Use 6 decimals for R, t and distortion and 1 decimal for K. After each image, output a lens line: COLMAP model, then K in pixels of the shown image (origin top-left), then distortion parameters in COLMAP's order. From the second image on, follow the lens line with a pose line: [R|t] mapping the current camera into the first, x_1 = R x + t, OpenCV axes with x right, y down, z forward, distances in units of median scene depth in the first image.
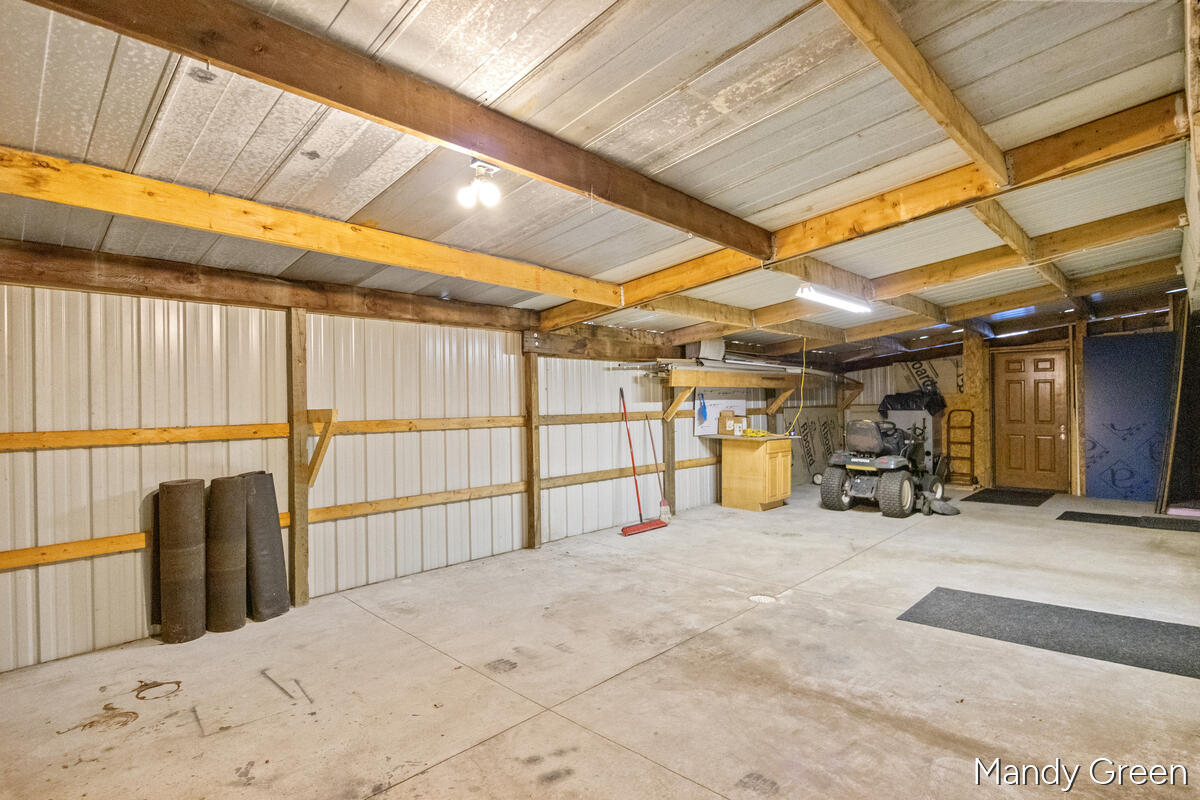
lens RADIAL K [[613.6, 0, 603.4], [0, 613.6, 406.4], [0, 0, 1]] dist [-0.001354, -0.000842]
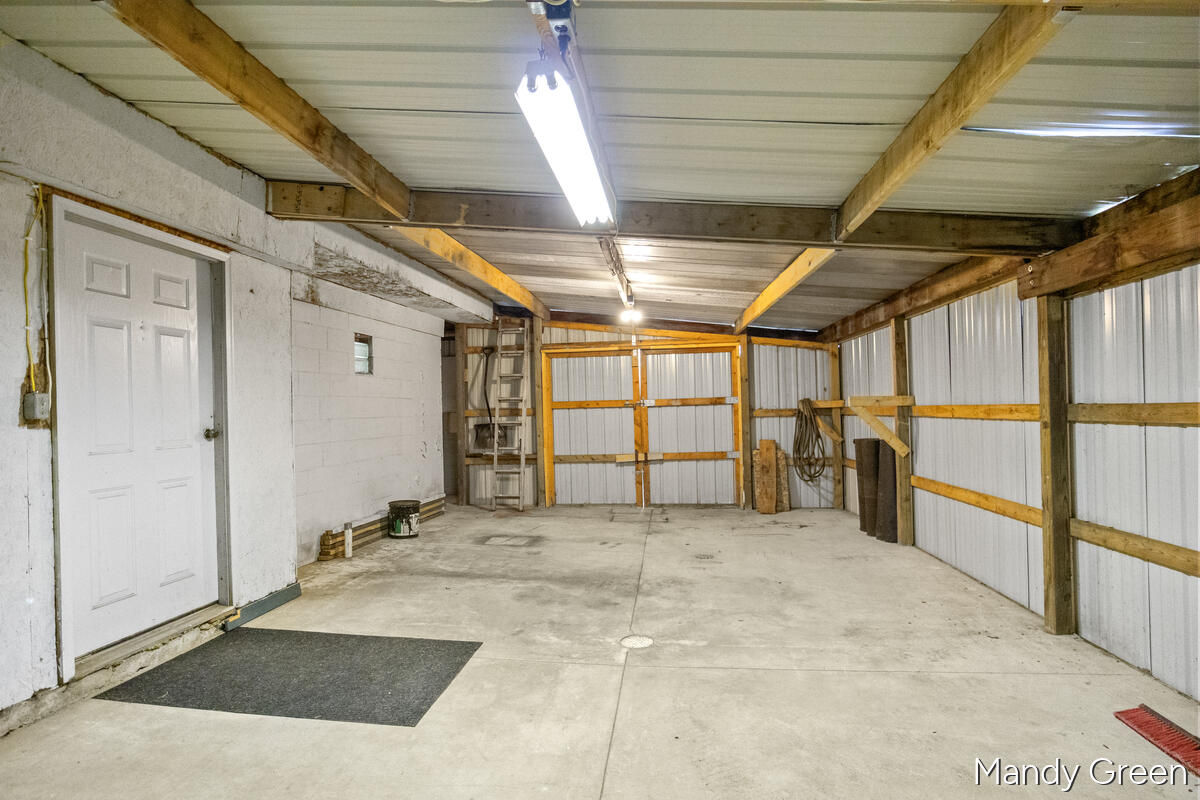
lens RADIAL K [[613.6, 0, 603.4], [0, 613.6, 406.4], [0, 0, 1]] dist [-0.001354, -0.000842]
pose [[-0.805937, 0.025754, -0.591441, 0.814426], [0.029040, 0.999570, 0.003955, 0.003834], [0.591289, -0.013988, -0.806339, 1.740651]]
